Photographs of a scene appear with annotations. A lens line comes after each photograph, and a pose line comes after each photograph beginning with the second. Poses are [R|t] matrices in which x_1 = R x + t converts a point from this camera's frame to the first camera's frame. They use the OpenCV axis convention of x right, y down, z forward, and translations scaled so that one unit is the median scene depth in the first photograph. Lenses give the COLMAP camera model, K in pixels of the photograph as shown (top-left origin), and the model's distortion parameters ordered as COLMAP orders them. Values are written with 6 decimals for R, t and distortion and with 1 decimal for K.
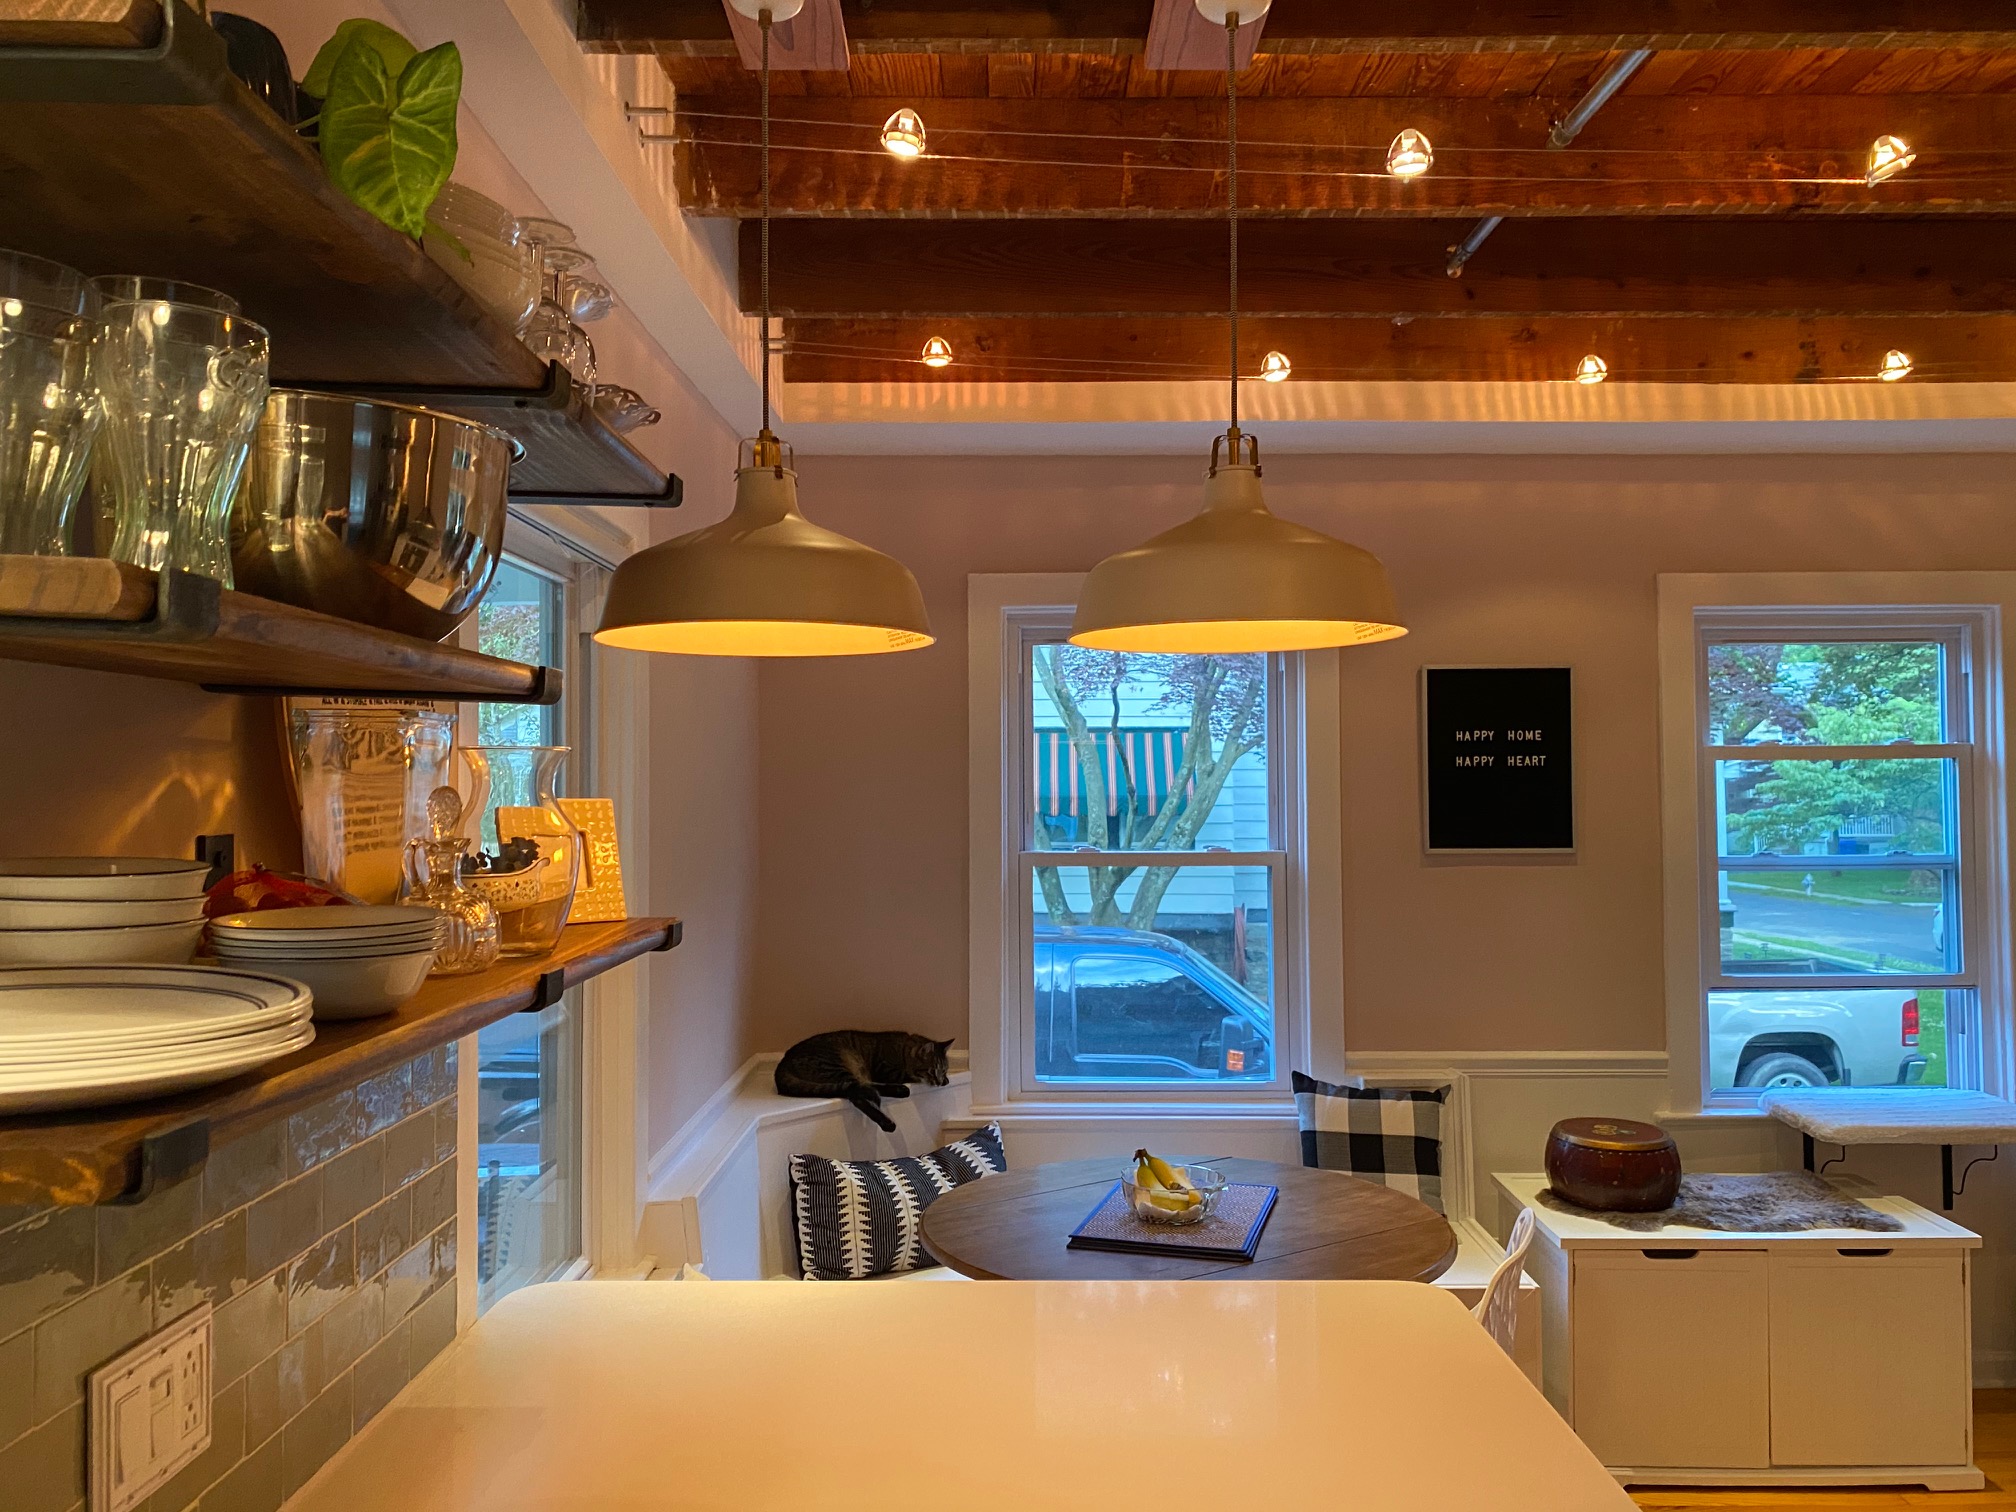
lens RADIAL K [[1512.4, 0, 1016.3], [0, 1512.4, 753.1], [0, 0, 1]] dist [0.040509, -0.026400]
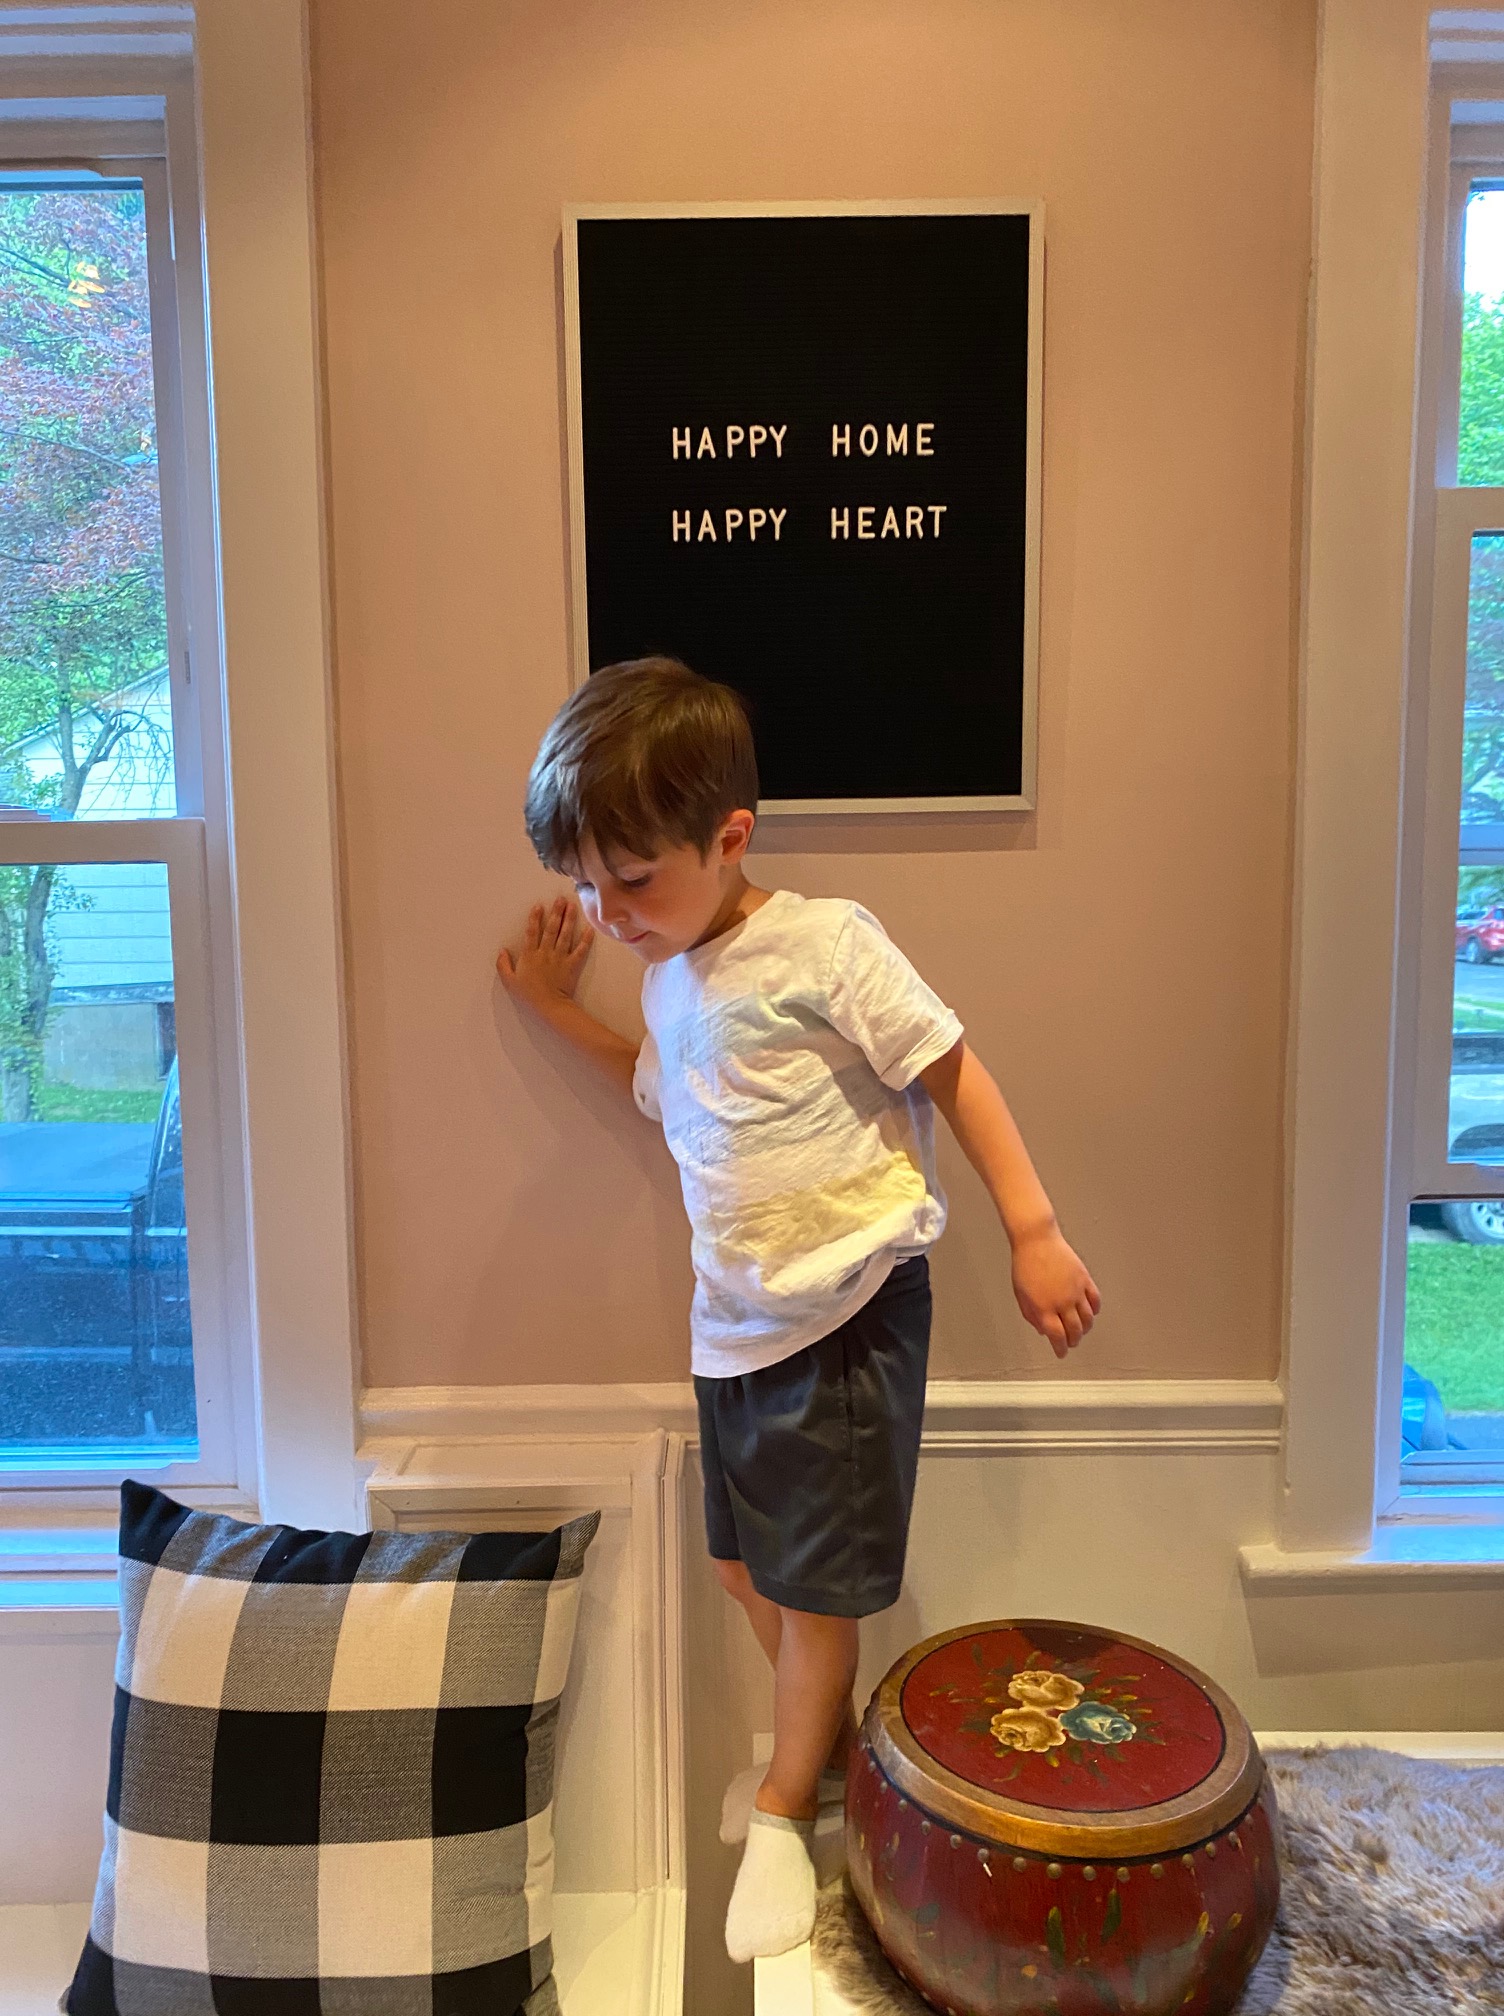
lens RADIAL K [[1512.4, 0, 740.8], [0, 1512.4, 1009.7], [0, 0, 1]] dist [0.040509, -0.026400]
pose [[0.999985, -0.000502, 0.005414, 0.303080], [-0.000191, 0.991869, 0.127264, 0.066546], [-0.005434, -0.127263, 0.991854, 0.667404]]
